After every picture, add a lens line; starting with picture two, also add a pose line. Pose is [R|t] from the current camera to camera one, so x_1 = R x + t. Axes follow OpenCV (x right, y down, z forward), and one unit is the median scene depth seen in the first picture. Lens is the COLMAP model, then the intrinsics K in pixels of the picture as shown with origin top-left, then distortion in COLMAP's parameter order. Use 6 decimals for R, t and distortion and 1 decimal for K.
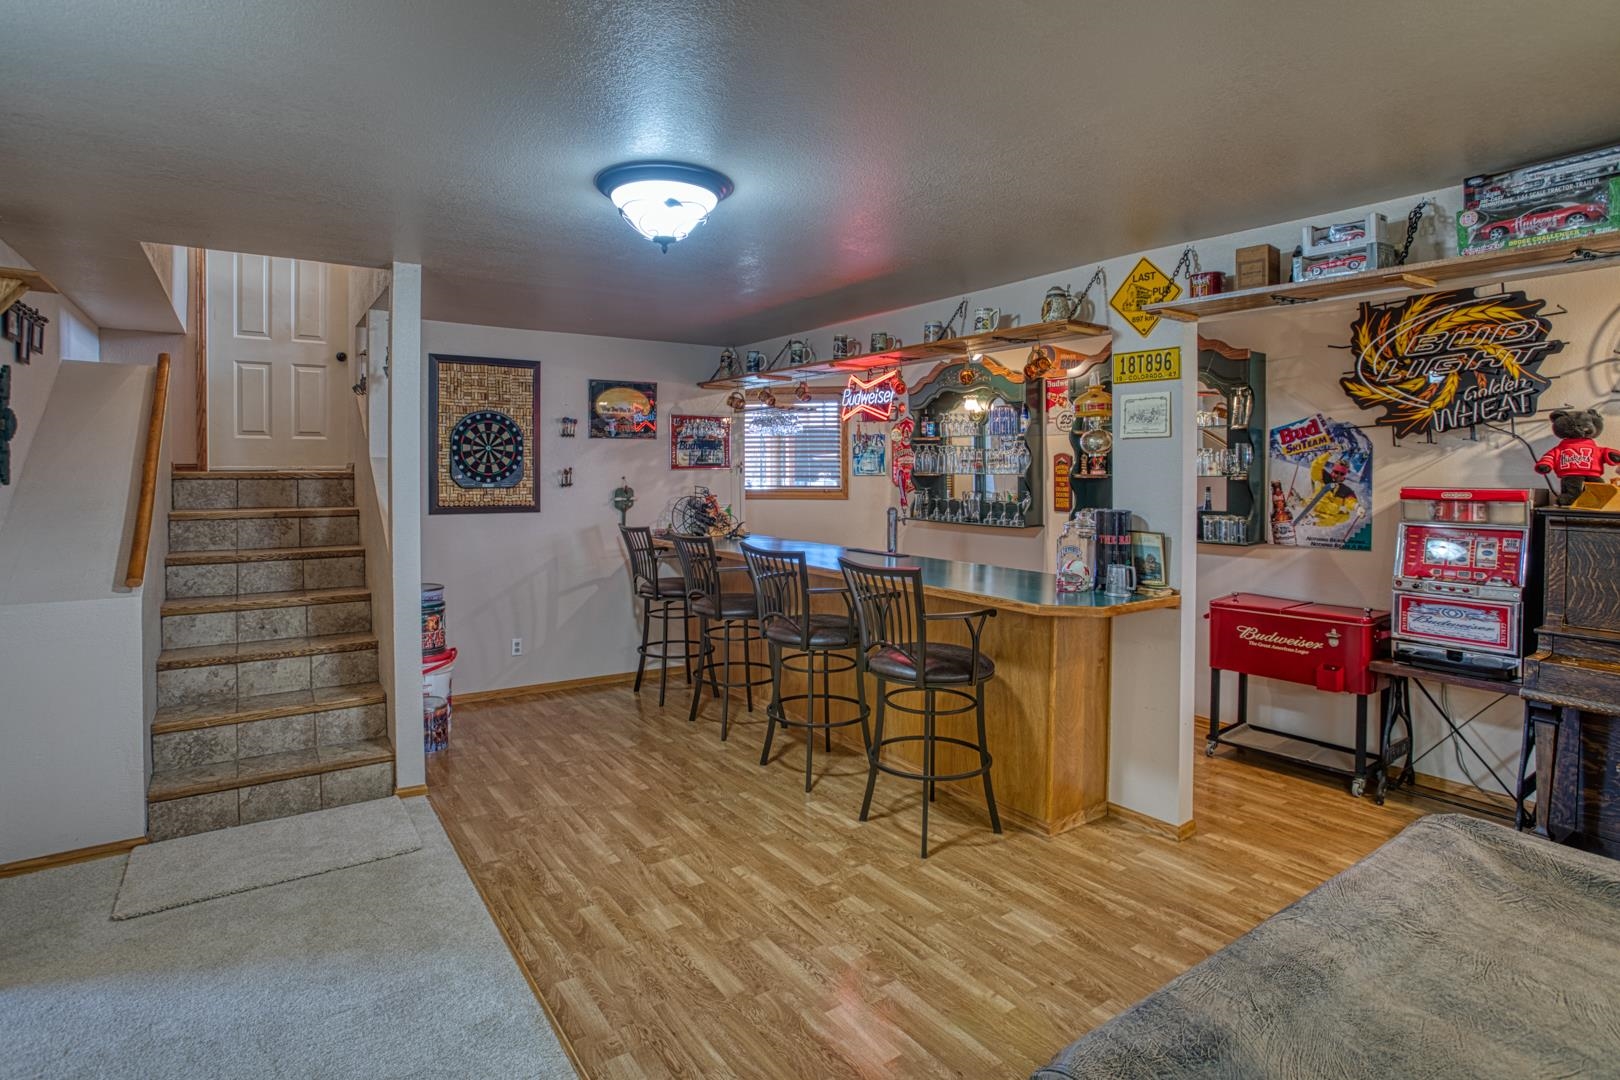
lens RADIAL K [[800.5, 0, 792.9], [0, 800.5, 486.4], [0, 0, 1]] dist [-0.026918, 0.001101]
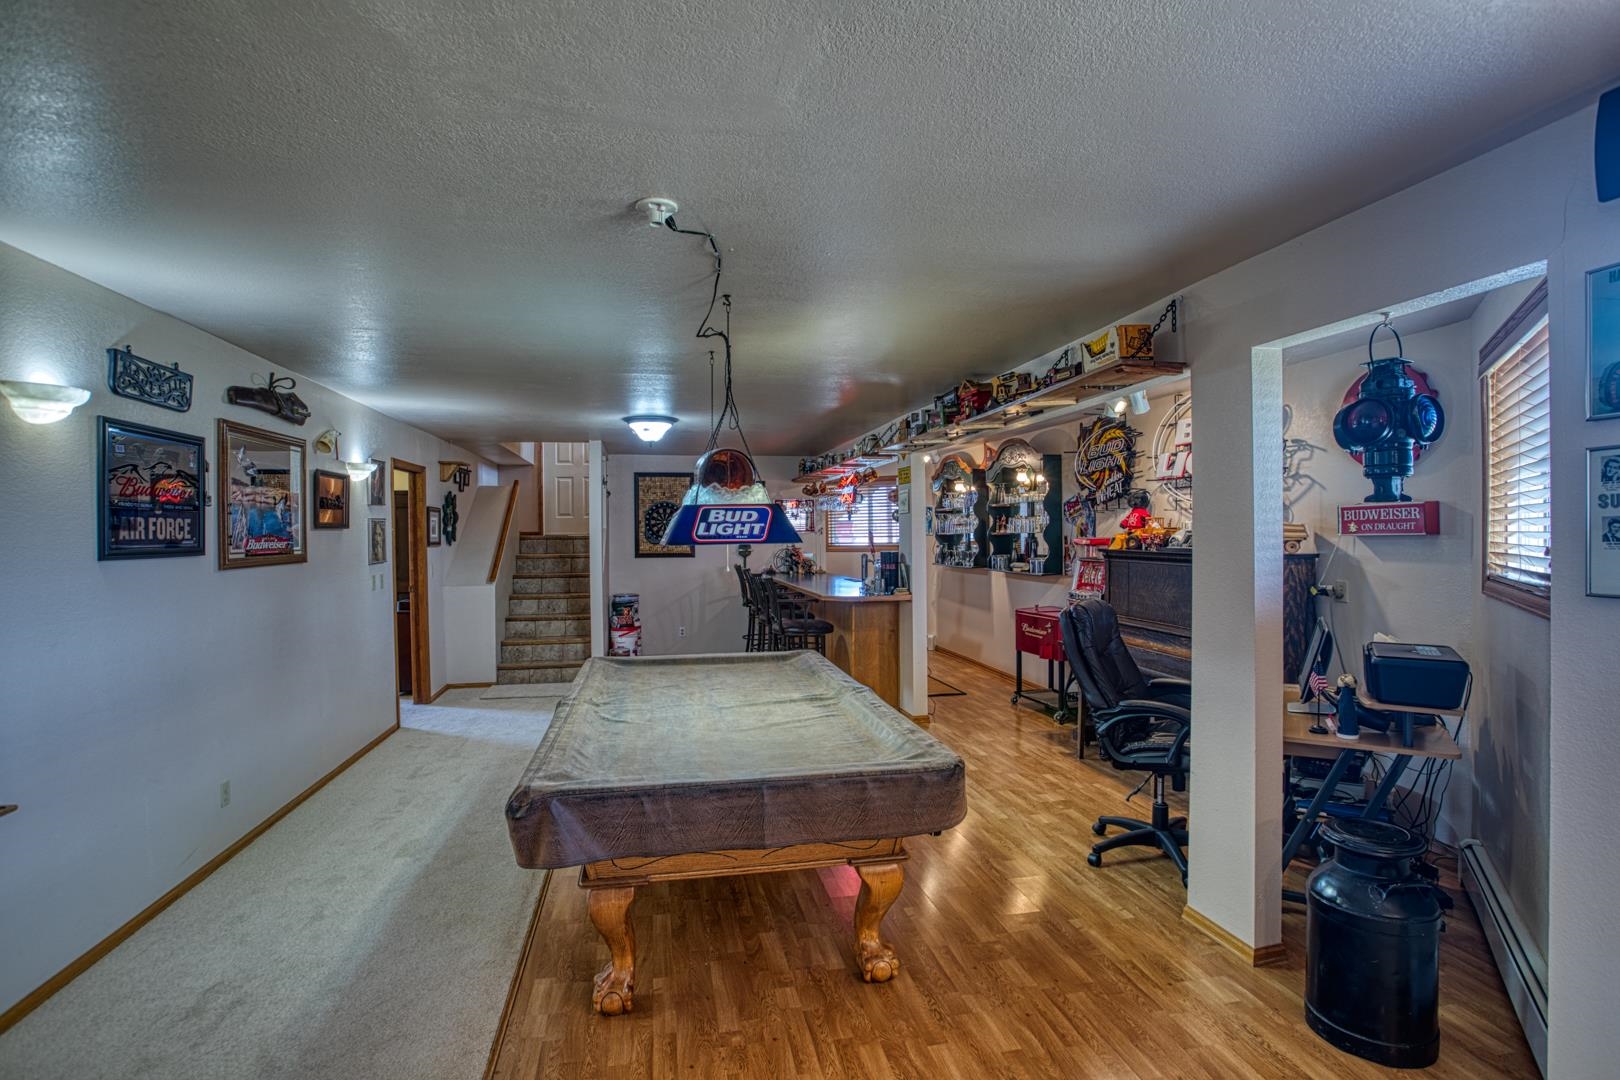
lens RADIAL K [[781.3, 0, 800.0], [0, 781.3, 534.4], [0, 0, 1]] dist [-0.027174, 0.000839]
pose [[0.919085, -0.011203, -0.393901, 0.913995], [0.004814, 0.999840, -0.017205, 0.020336], [0.394031, 0.013917, 0.918992, -0.789264]]
